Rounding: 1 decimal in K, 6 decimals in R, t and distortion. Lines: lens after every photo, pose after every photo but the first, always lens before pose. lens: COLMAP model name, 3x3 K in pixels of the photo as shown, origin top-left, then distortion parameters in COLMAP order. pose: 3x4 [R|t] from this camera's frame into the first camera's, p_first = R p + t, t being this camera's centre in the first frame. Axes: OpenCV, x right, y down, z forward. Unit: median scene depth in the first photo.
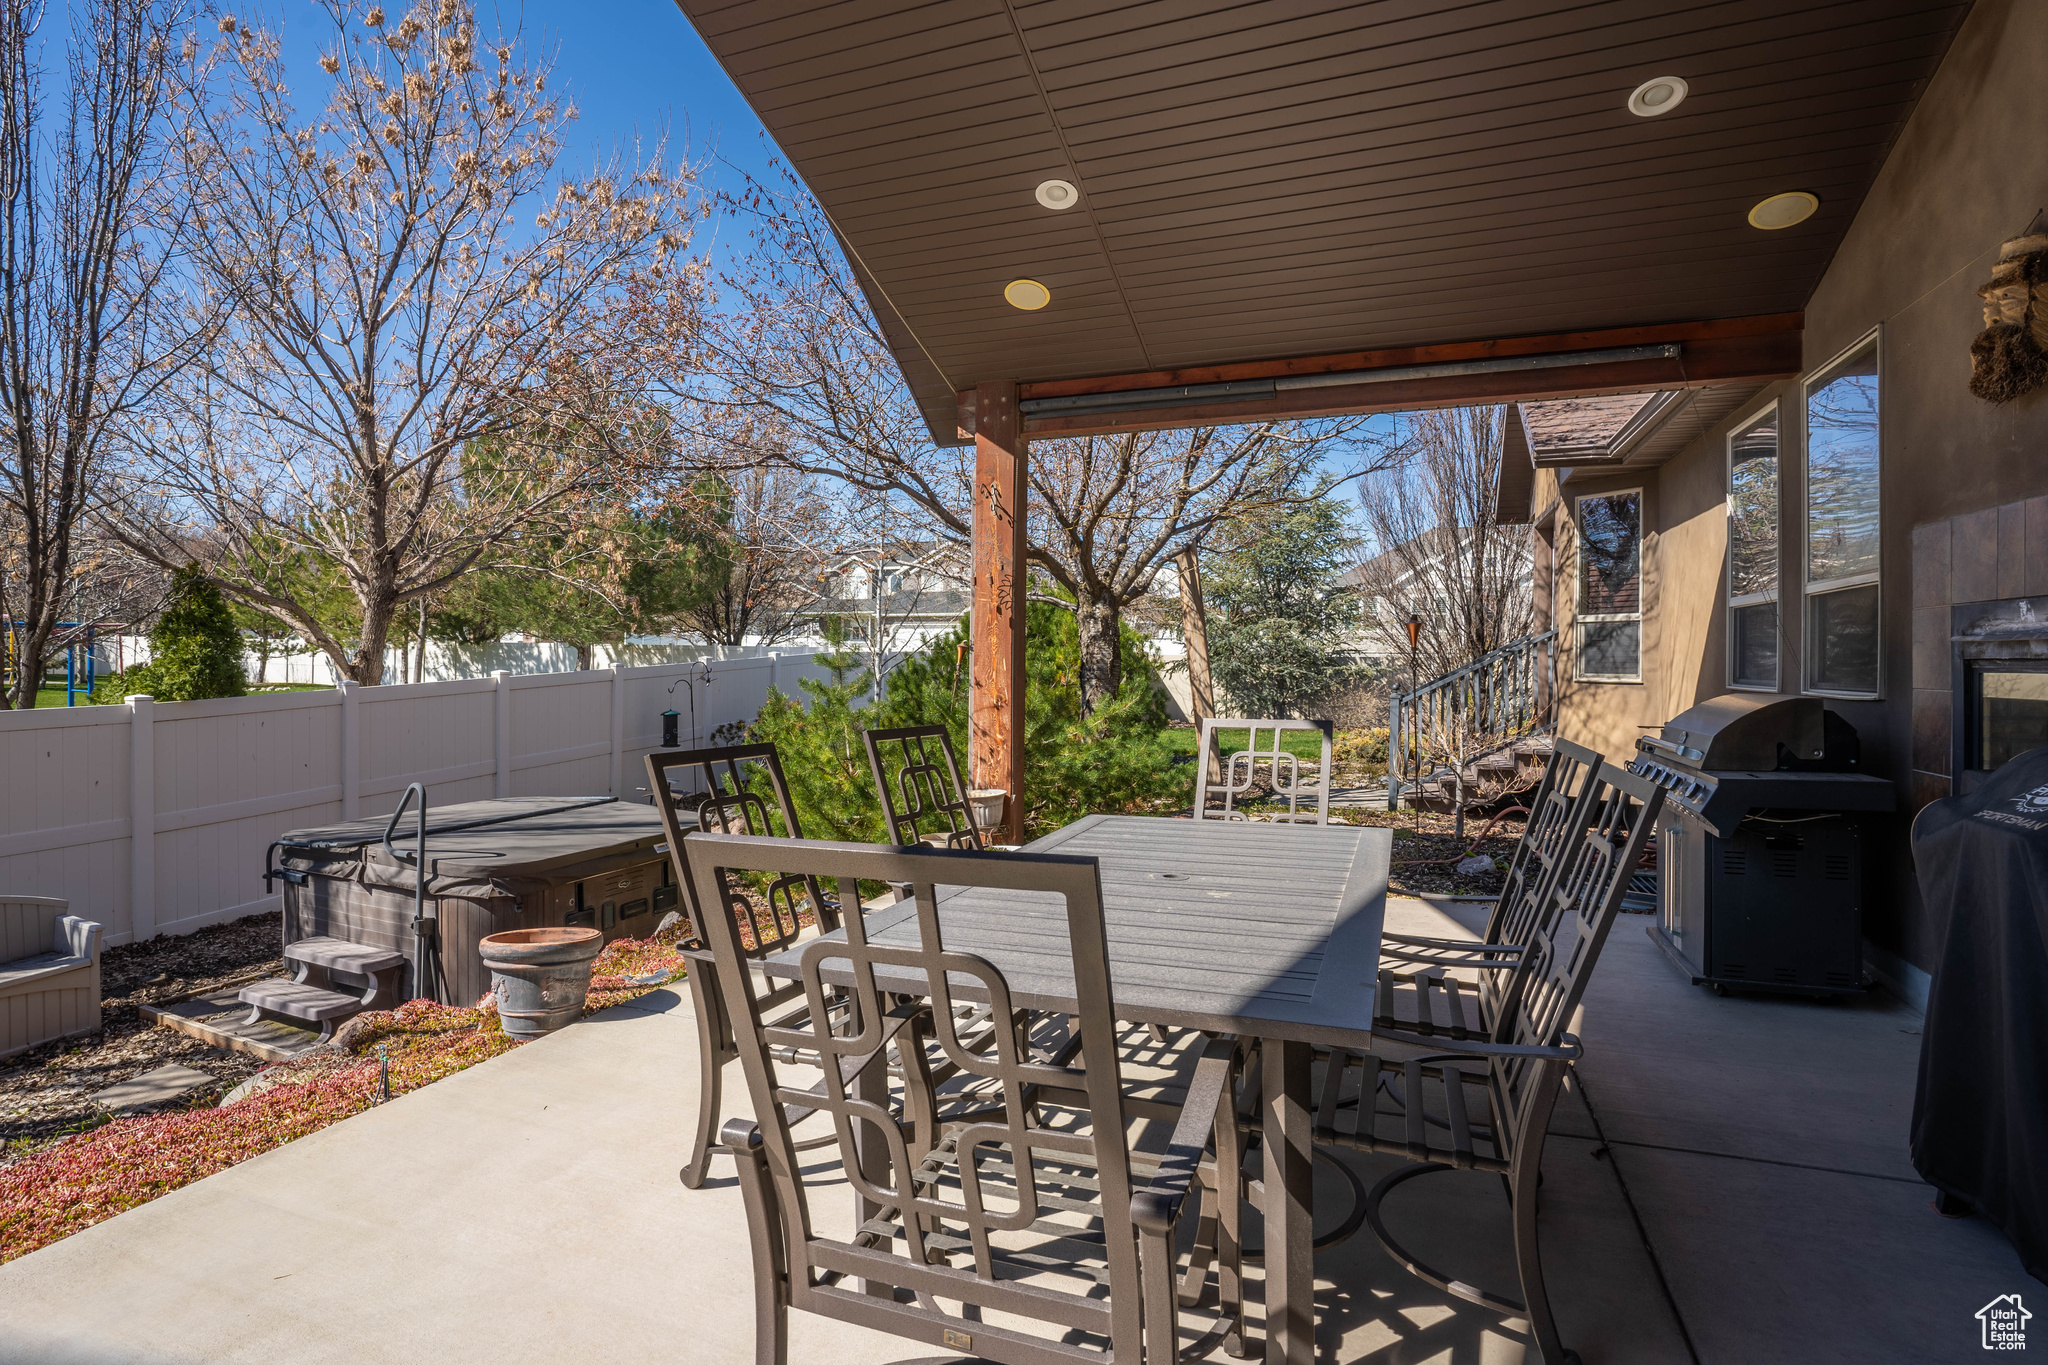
lens RADIAL K [[1022.5, 0, 1013.7], [0, 1022.5, 666.2], [0, 0, 1]] dist [-0.073866, 0.031920]
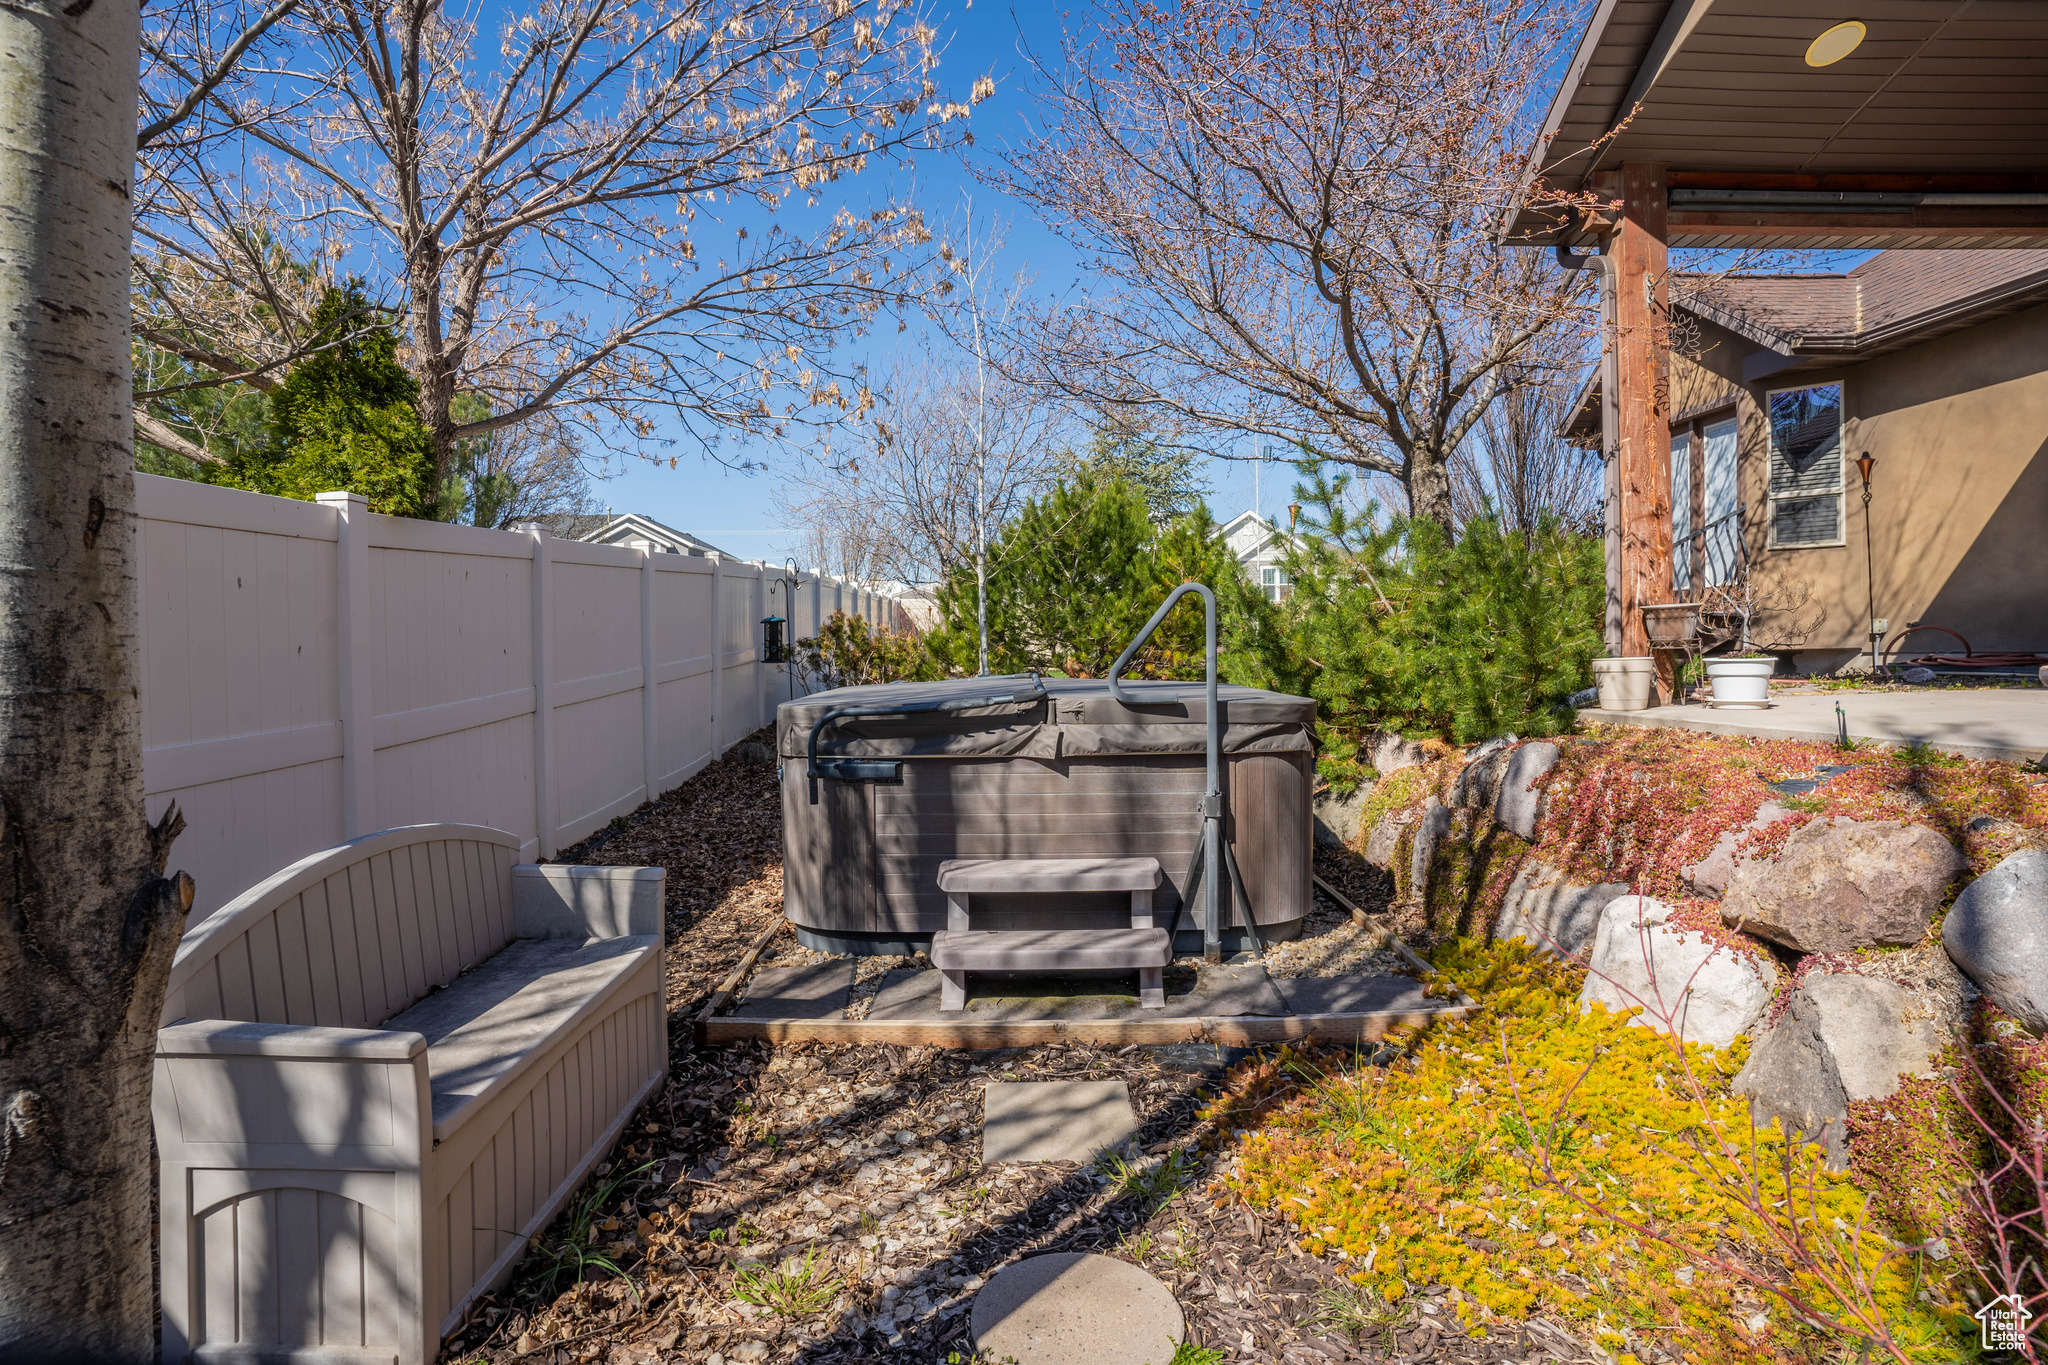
lens RADIAL K [[972.7, 0, 1024.0], [0, 972.7, 682.5], [0, 0, 1]] dist [-0.058113, 0.027136]
pose [[0.913940, -0.036715, 0.404185, -0.745309], [0.026690, 0.999181, 0.030412, 0.123691], [-0.404970, -0.017007, 0.914172, 0.367550]]
